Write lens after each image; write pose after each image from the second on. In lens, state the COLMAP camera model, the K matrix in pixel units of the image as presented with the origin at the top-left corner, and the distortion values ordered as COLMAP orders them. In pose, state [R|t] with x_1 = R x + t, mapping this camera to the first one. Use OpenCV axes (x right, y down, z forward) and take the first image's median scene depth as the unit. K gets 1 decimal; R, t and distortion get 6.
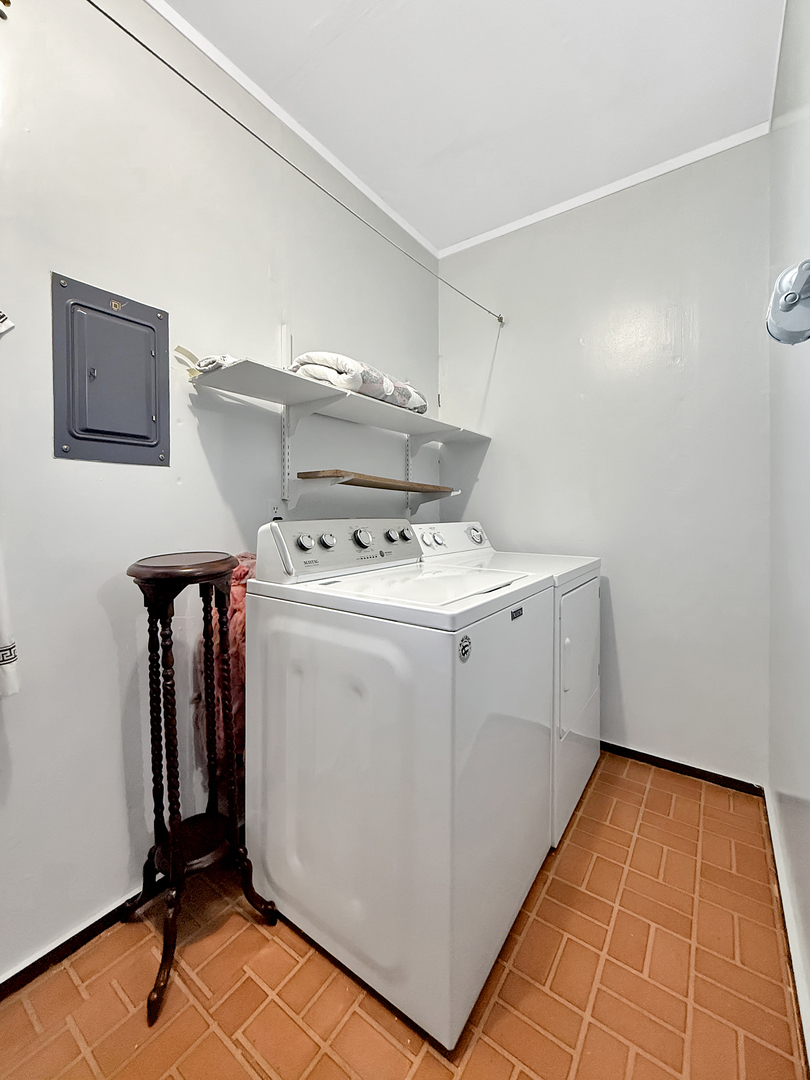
lens RADIAL K [[431.0, 0, 407.5], [0, 431.0, 538.2], [0, 0, 1]] dist [-0.001543, -0.000397]
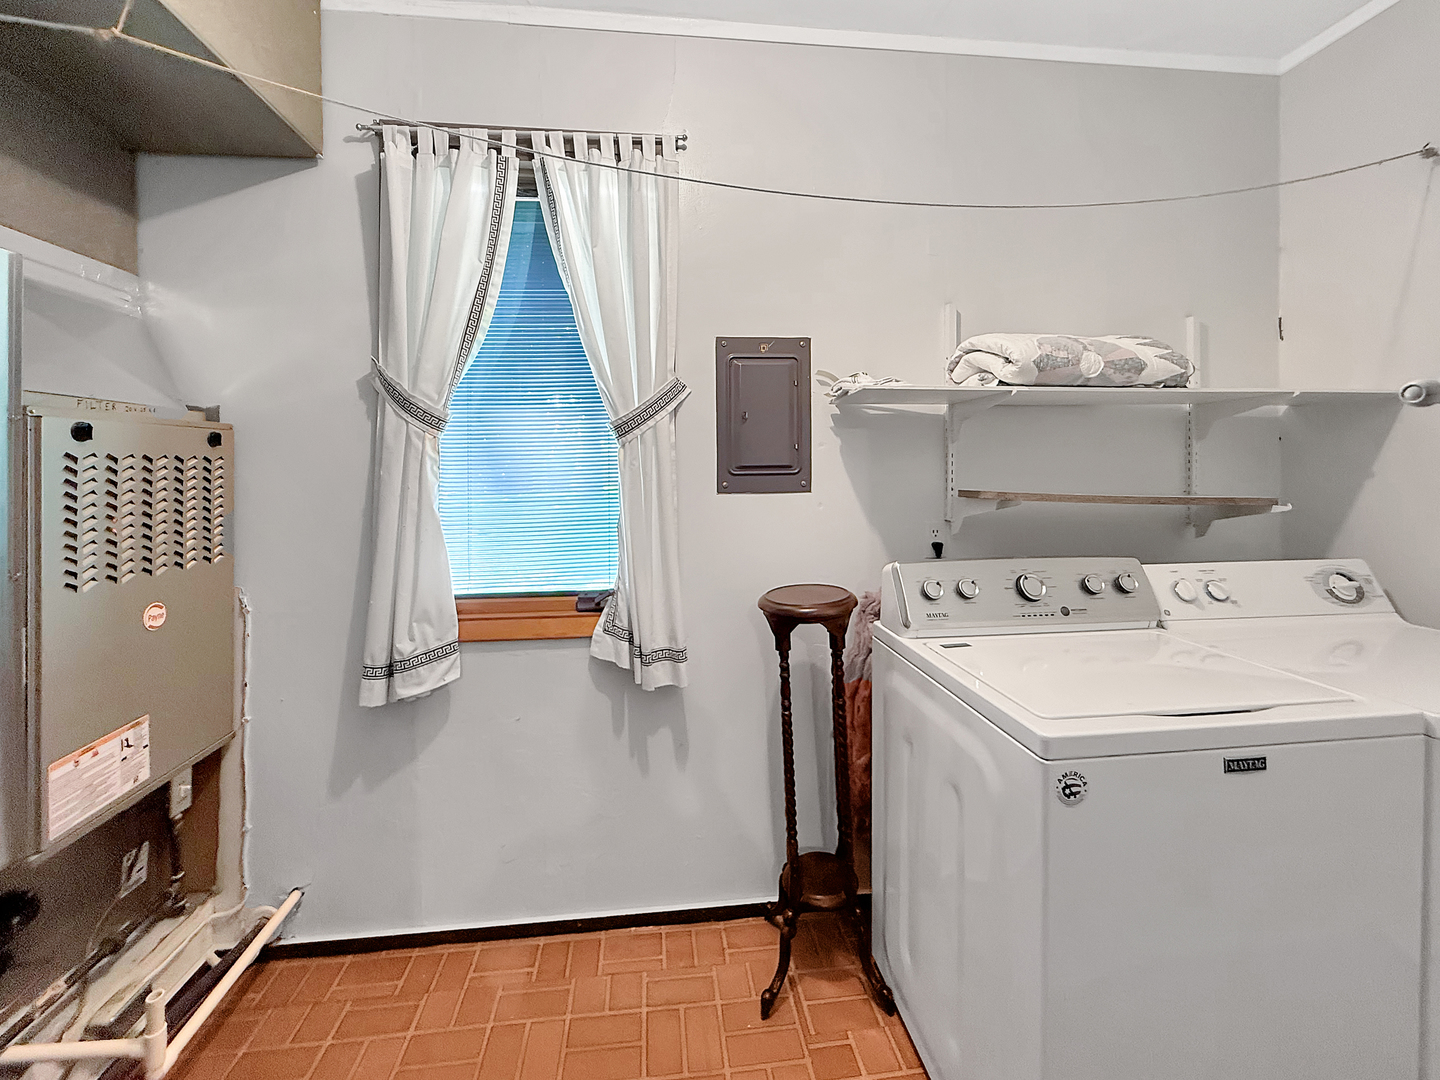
lens RADIAL K [[607.8, 0, 709.7], [0, 607.8, 535.7], [0, 0, 1]] dist [-0.000097, -0.000846]
pose [[0.658801, 0.067284, -0.749303, 0.308650], [-0.032782, 0.997614, 0.060759, -0.135038], [0.751603, -0.015464, 0.659434, -0.072308]]
